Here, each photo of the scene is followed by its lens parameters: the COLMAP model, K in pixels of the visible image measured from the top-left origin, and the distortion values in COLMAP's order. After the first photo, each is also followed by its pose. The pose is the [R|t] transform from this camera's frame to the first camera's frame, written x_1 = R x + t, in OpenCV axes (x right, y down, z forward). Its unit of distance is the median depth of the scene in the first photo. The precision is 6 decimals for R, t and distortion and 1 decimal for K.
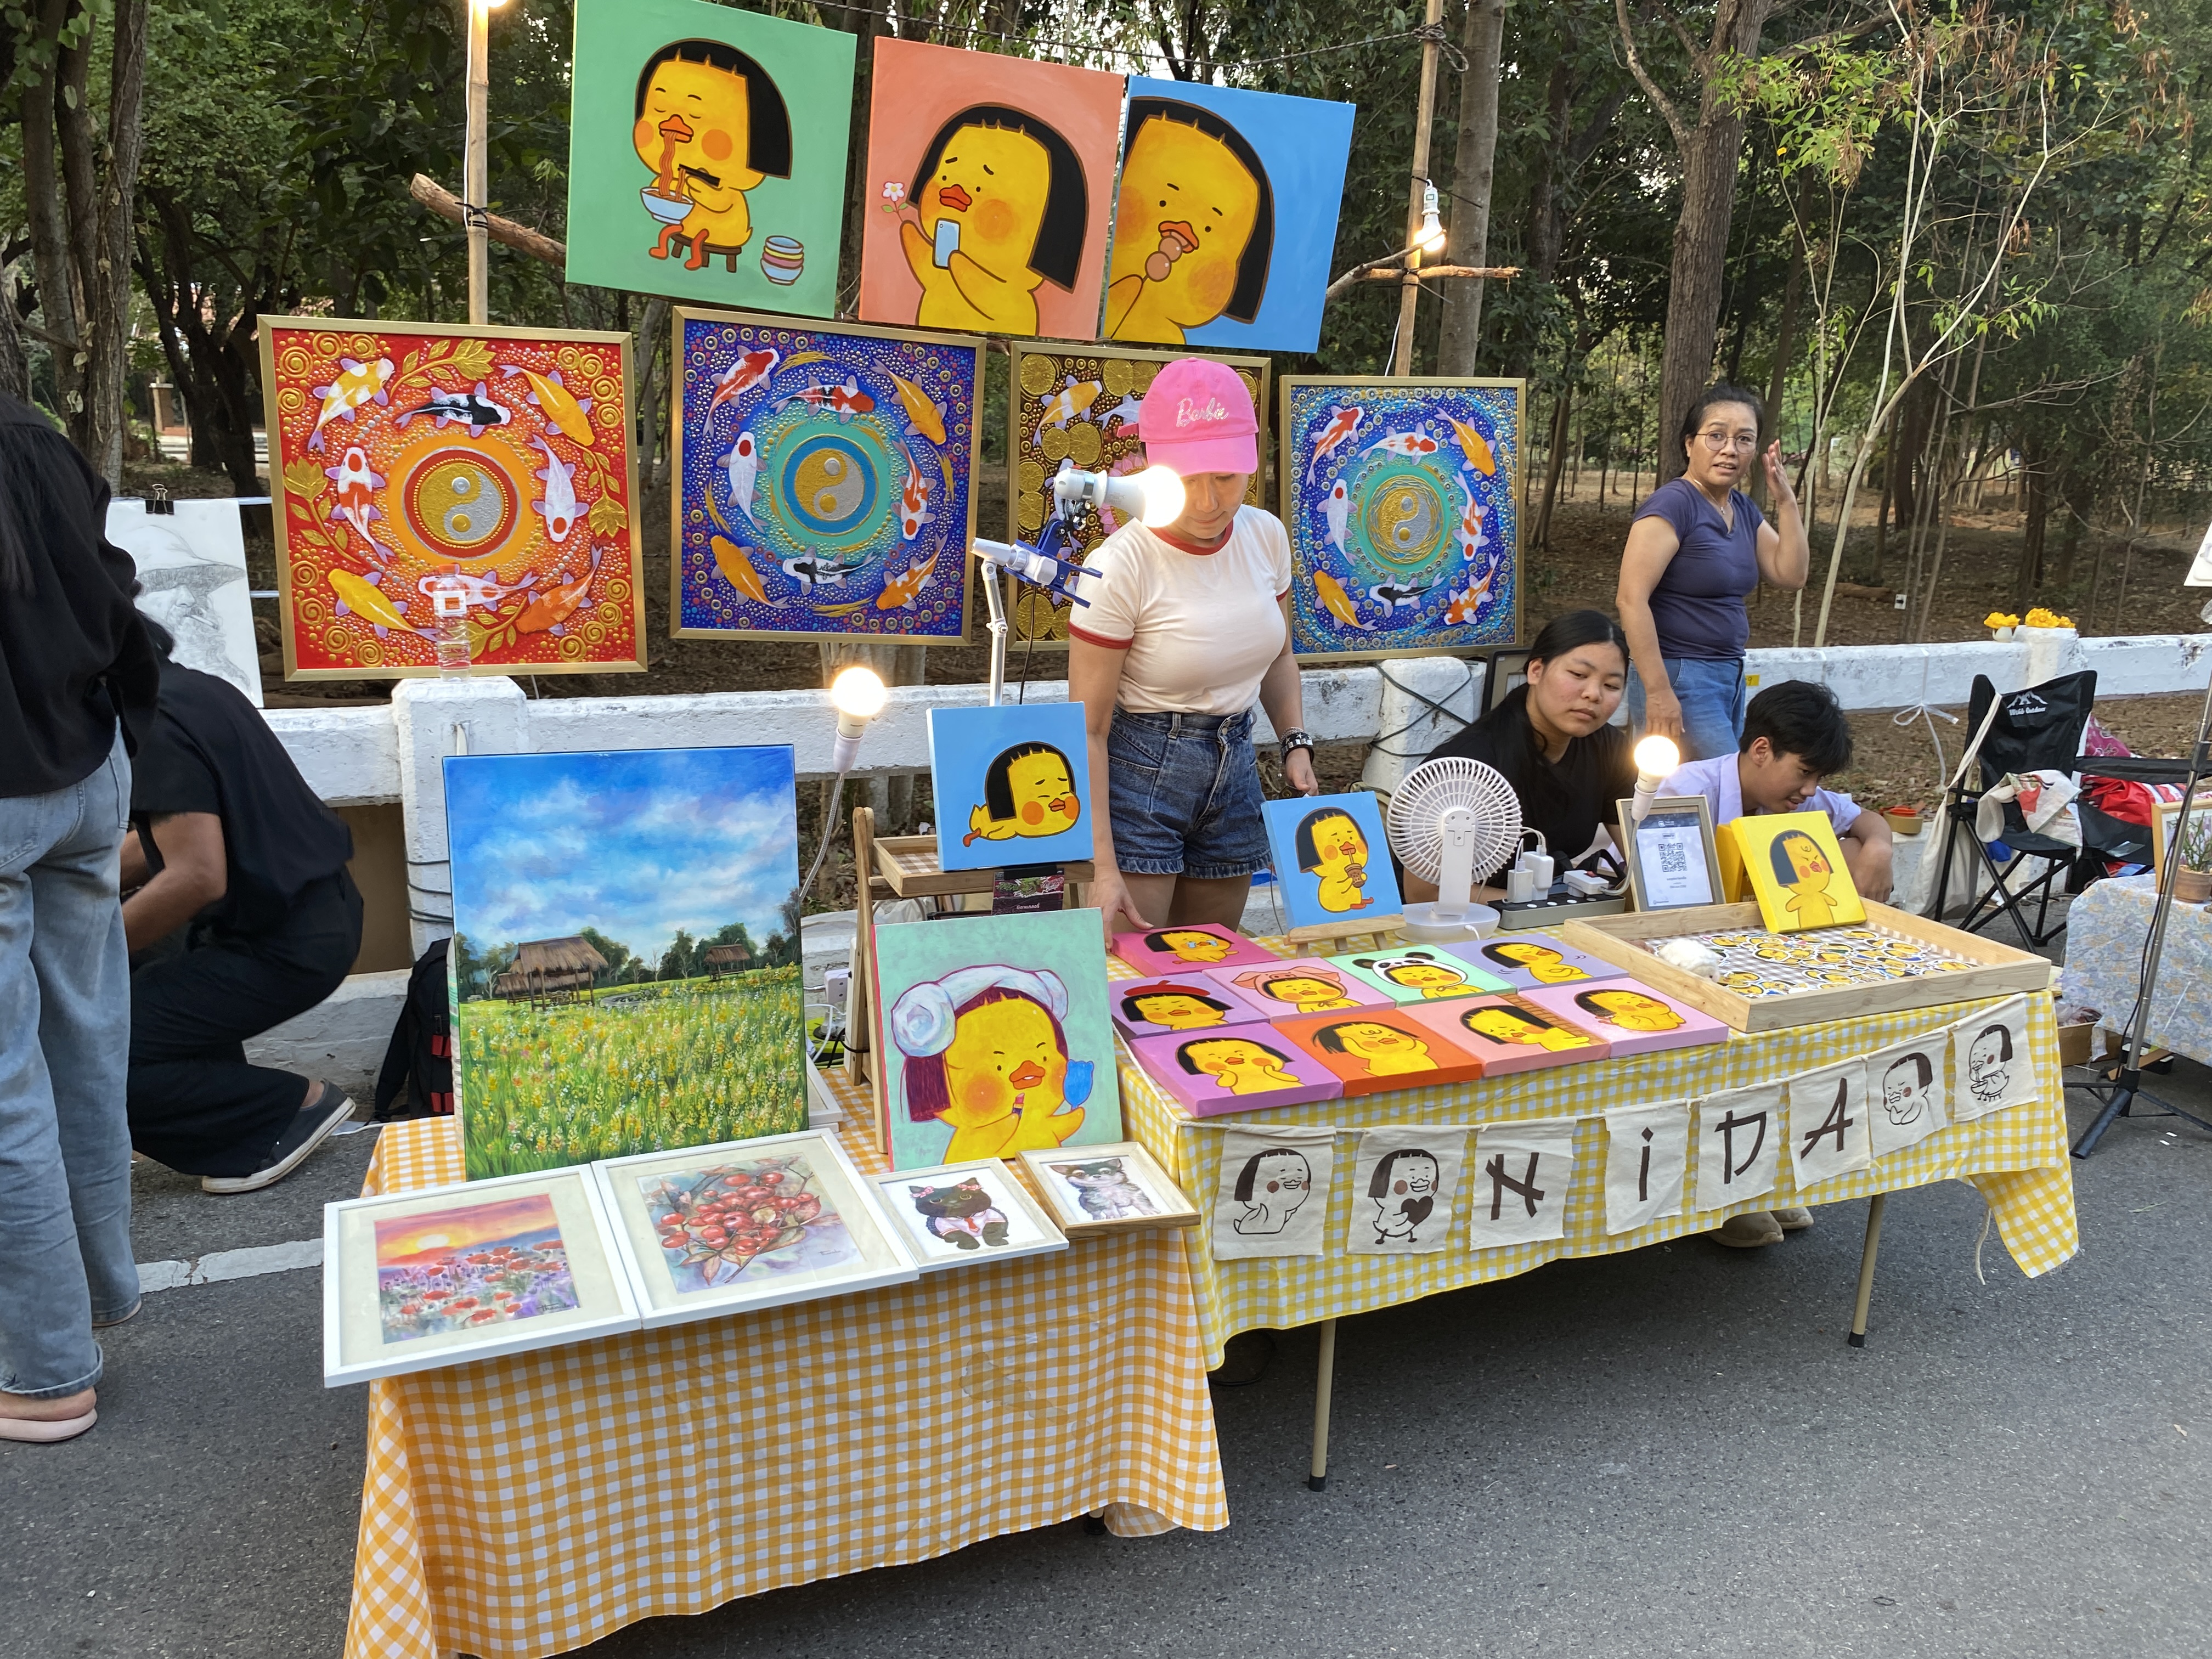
lens RADIAL K [[1655.0, 0, 1102.8], [0, 1655.0, 827.3], [0, 0, 1]] dist [0.014862, -0.022751]
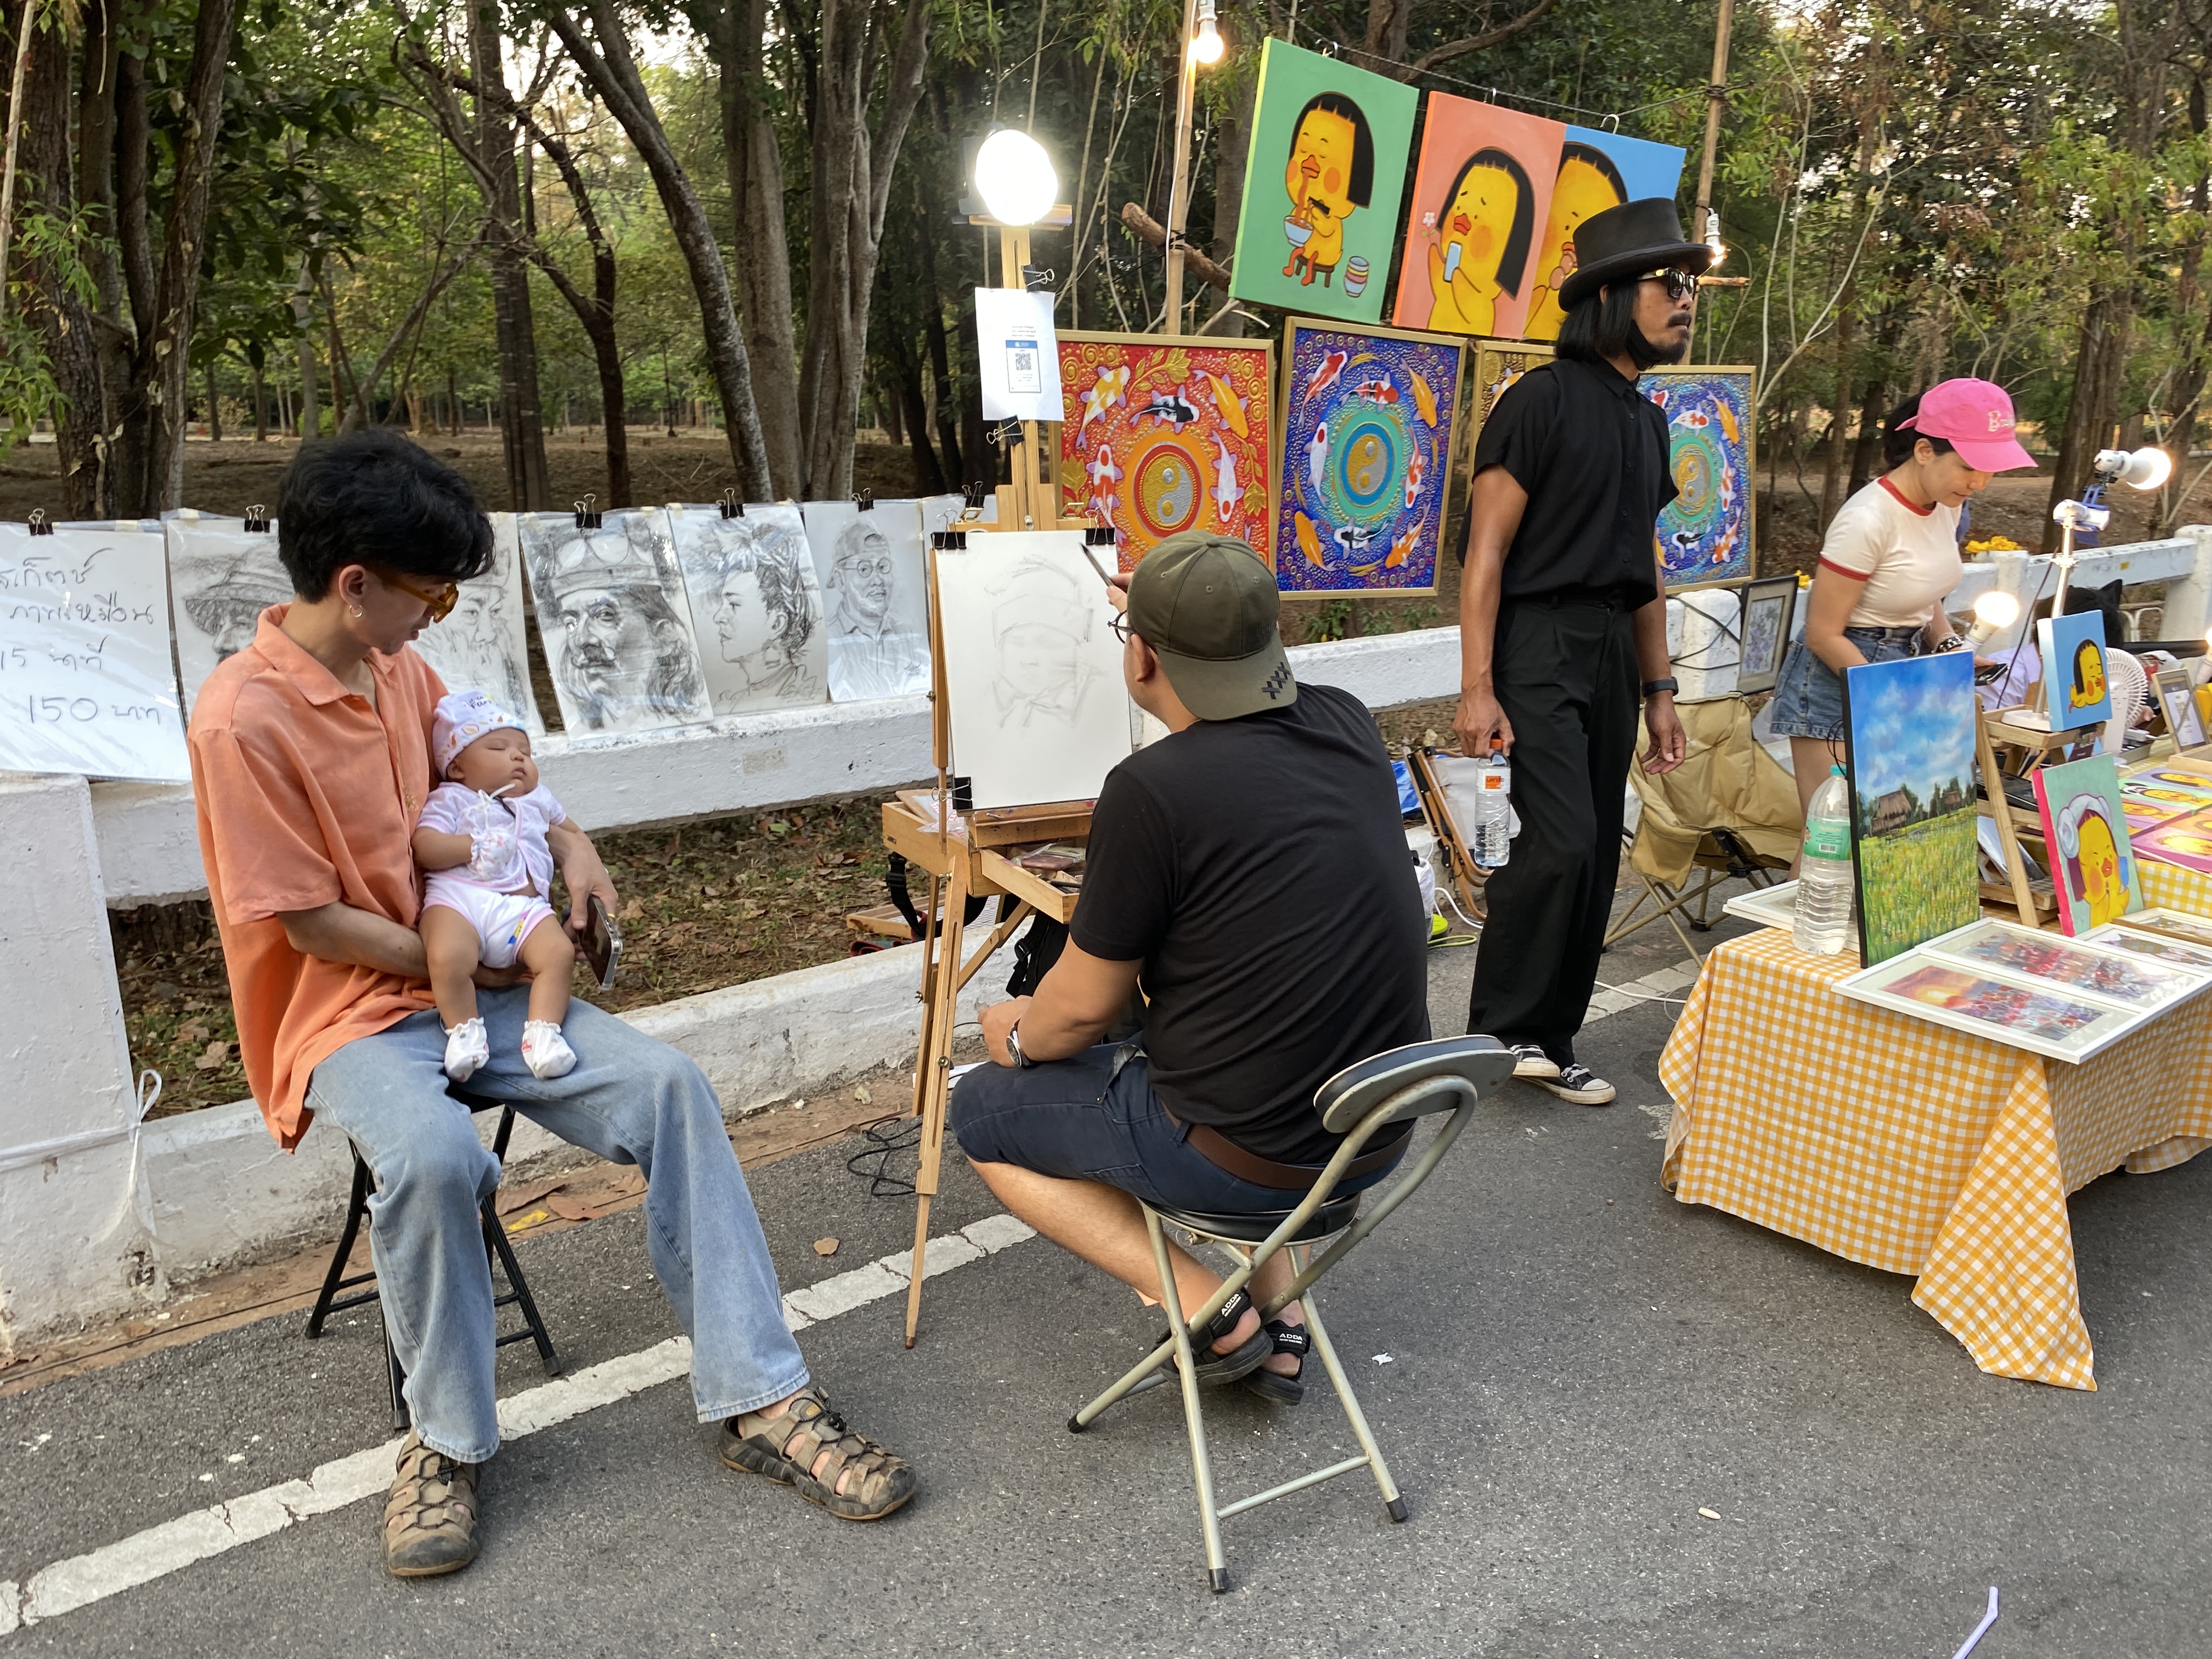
lens RADIAL K [[1655.0, 0, 1091.9], [0, 1655.0, 834.3], [0, 0, 1]] dist [0.014862, -0.022751]
pose [[0.956406, -0.088451, 0.278323, -0.735654], [0.081272, 0.995996, 0.037252, -0.003303], [-0.280503, -0.013008, 0.959765, -0.092609]]
